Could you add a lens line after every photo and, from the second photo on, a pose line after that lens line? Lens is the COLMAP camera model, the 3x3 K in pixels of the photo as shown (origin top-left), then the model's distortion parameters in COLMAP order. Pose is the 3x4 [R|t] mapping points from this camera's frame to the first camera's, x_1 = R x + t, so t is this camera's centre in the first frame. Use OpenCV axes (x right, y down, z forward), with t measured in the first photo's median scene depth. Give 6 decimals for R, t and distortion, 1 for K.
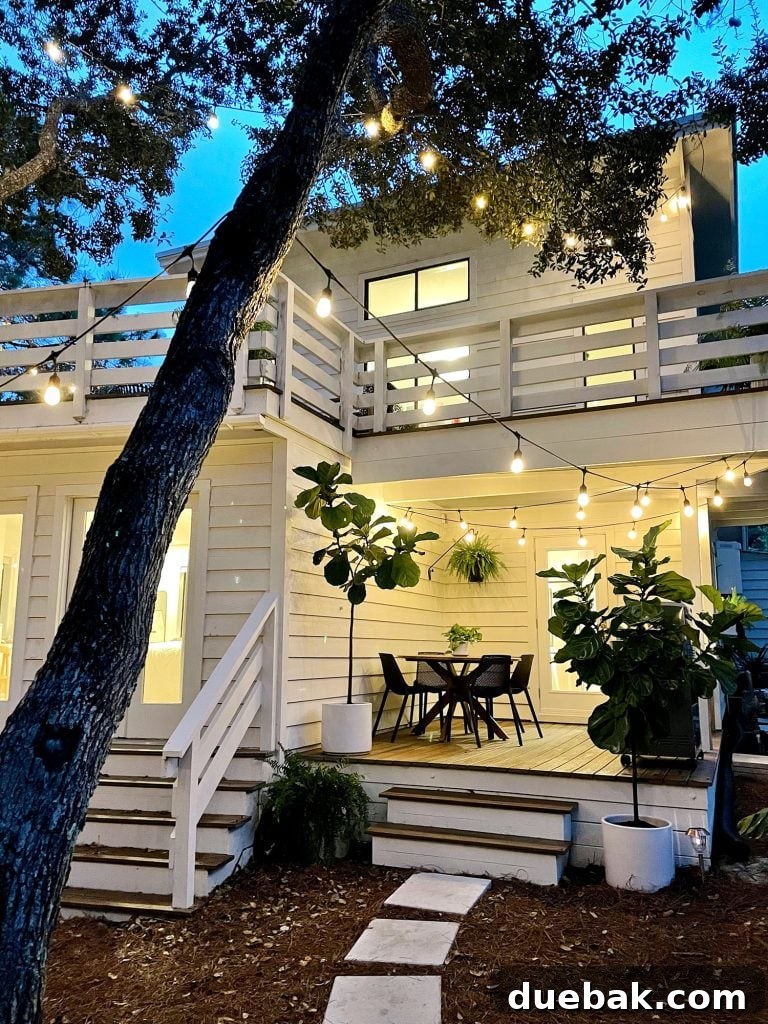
lens RADIAL K [[764.7, 0, 373.6], [0, 764.7, 513.1], [0, 0, 1]] dist [0.084351, -0.107929]
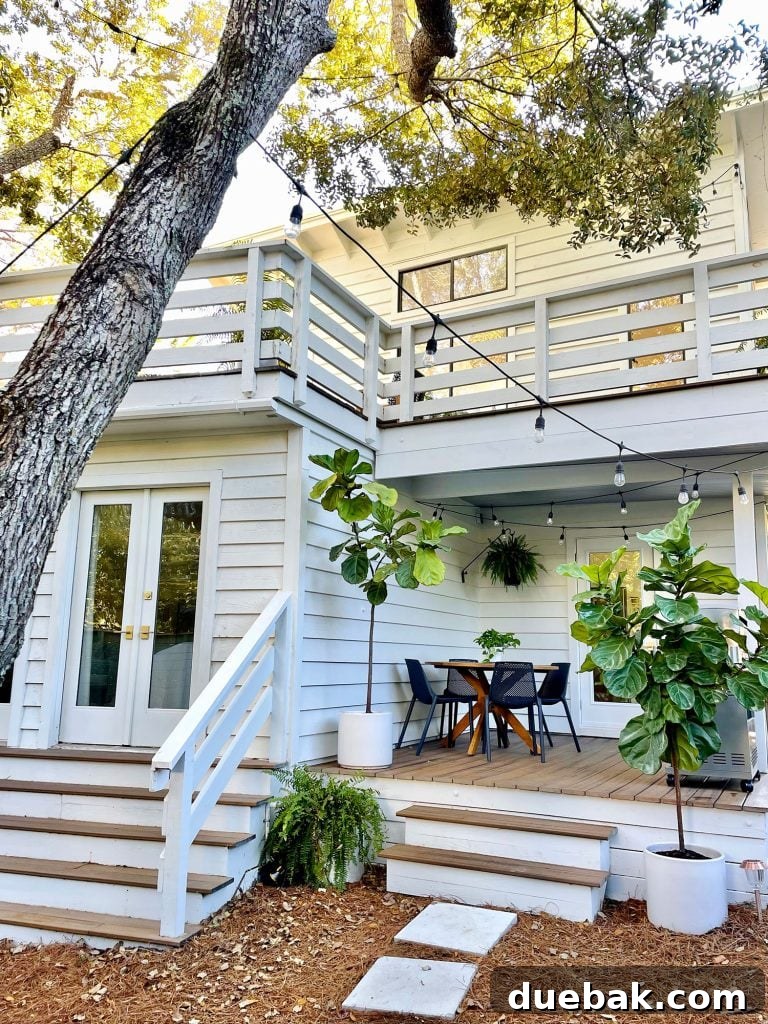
lens RADIAL K [[762.4, 0, 386.6], [0, 762.4, 521.1], [0, 0, 1]] dist [0.110245, -0.149290]
pose [[0.998895, 0.003766, -0.046855, 0.033028], [-0.003929, 0.999987, -0.003374, 0.021677], [0.046842, 0.003554, 0.998896, 0.081717]]
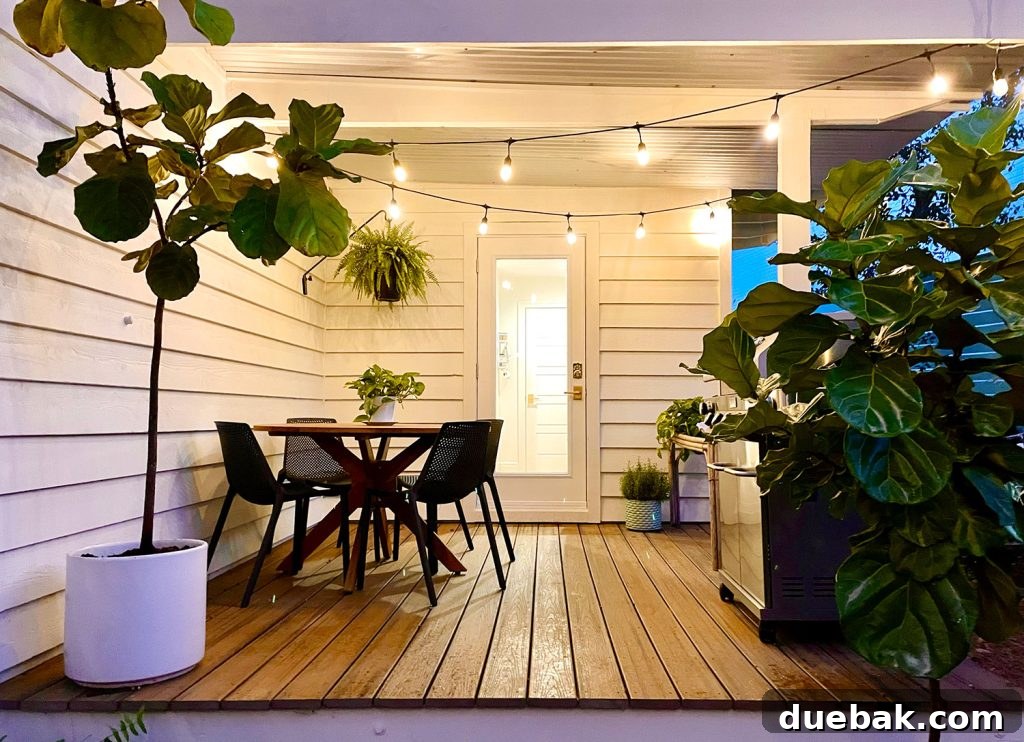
lens RADIAL K [[782.3, 0, 534.6], [0, 782.3, 372.1], [0, 0, 1]] dist [-0.007525, -0.002019]
pose [[0.907646, 0.016910, 0.419396, -0.020797], [-0.067925, 0.991935, 0.107007, 0.102190], [-0.414204, -0.125612, 0.901475, 0.571716]]
